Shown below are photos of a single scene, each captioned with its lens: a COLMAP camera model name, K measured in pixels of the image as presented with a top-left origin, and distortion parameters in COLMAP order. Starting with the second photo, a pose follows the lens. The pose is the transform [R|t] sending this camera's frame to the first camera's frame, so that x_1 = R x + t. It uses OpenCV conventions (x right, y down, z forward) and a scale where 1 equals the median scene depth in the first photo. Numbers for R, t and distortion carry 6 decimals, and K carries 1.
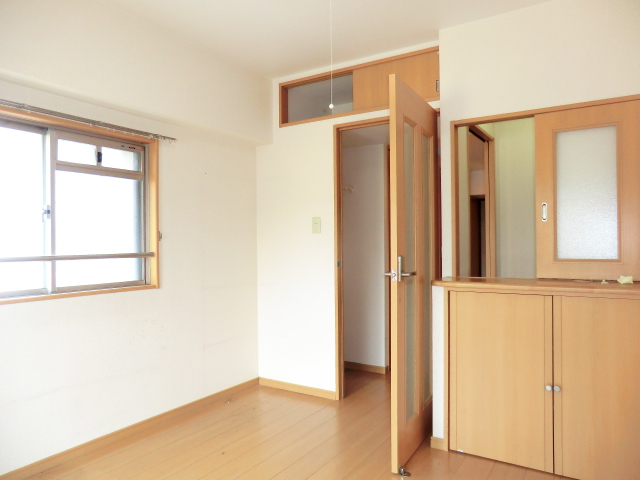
lens RADIAL K [[465.7, 0, 320.0], [0, 465.7, 240.2], [0, 0, 1]] dist [-0.076870, 0.066284]
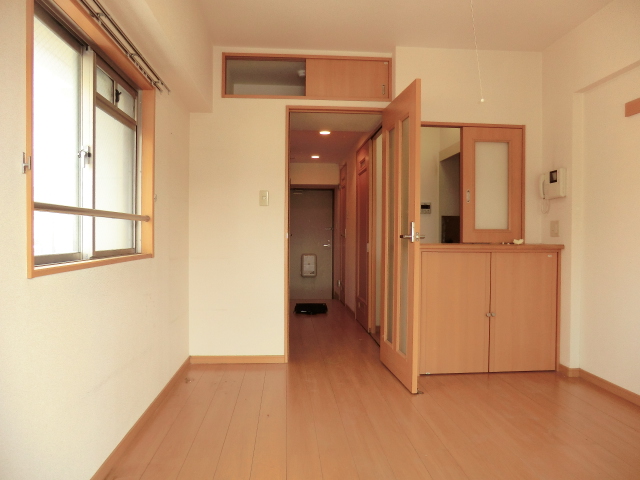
lens RADIAL K [[465.7, 0, 316.9], [0, 465.7, 242.3], [0, 0, 1]] dist [-0.076870, 0.066284]
pose [[0.800793, 0.005039, 0.598920, -0.730811], [-0.014428, 0.999837, 0.010879, 0.071621], [-0.598767, -0.017353, 0.800735, 0.130808]]
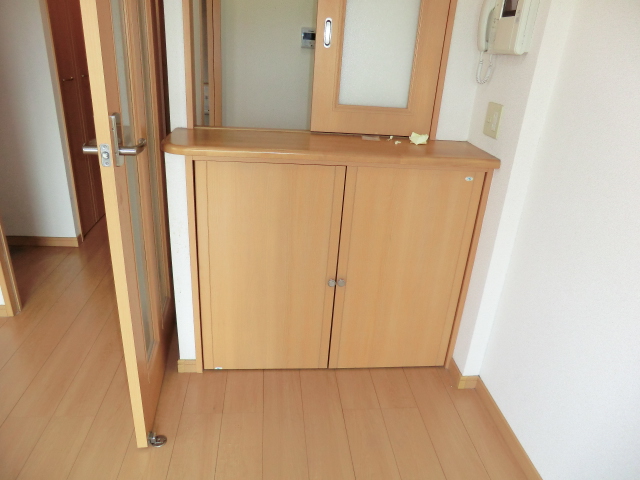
lens RADIAL K [[465.7, 0, 322.5], [0, 465.7, 243.8], [0, 0, 1]] dist [-0.076870, 0.066284]
pose [[0.779586, -0.198354, 0.594055, 0.025162], [-0.076923, 0.911015, 0.405134, -0.051438], [-0.621554, -0.361533, 0.694957, 0.423808]]
